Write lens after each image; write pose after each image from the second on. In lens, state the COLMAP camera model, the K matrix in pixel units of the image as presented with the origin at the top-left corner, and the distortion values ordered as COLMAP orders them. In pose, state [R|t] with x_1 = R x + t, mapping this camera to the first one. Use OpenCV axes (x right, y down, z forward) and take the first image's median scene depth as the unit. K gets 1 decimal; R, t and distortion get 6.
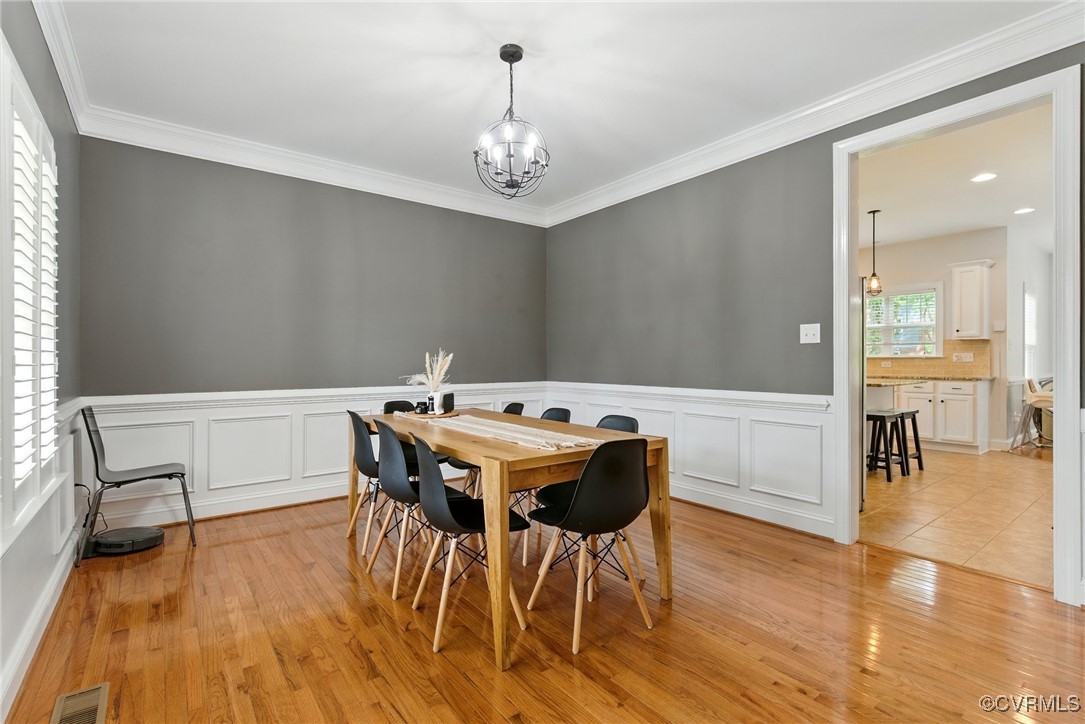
lens RADIAL K [[497.9, 0, 545.3], [0, 497.9, 360.3], [0, 0, 1]] dist [0.006386, -0.002003]
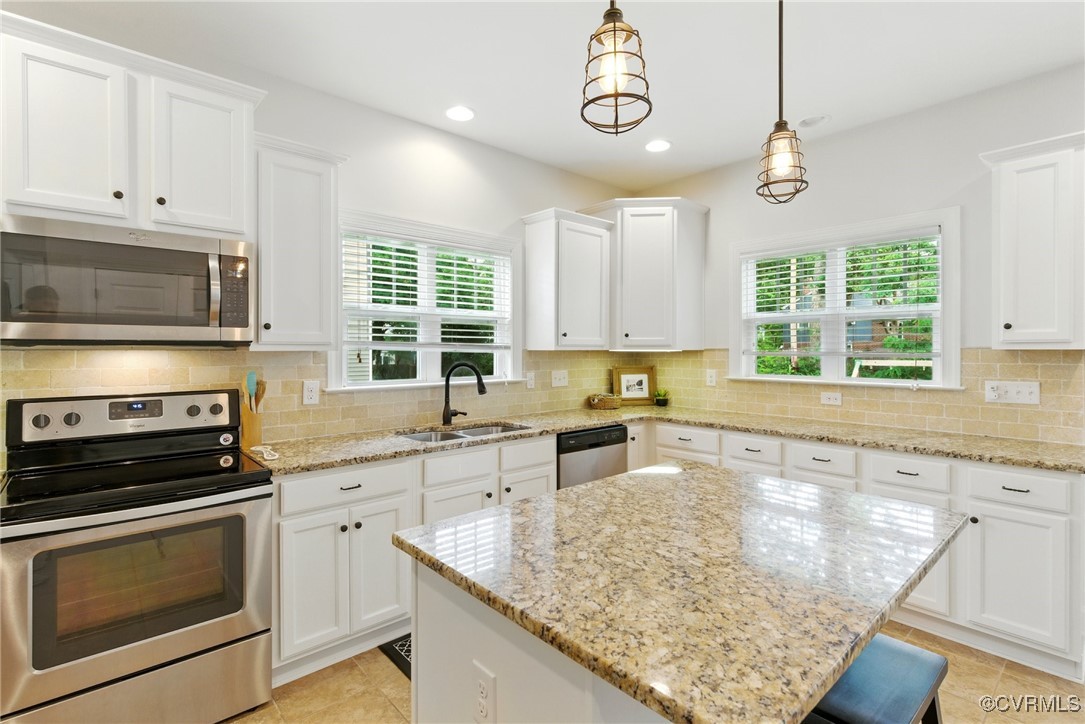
lens RADIAL K [[497.9, 0, 539.4], [0, 497.9, 357.6], [0, 0, 1]] dist [0.006386, -0.002003]
pose [[0.998096, -0.007434, 0.061225, 0.440081], [0.006987, 0.999947, 0.007522, -0.040387], [-0.061278, -0.007080, 0.998096, 0.633714]]
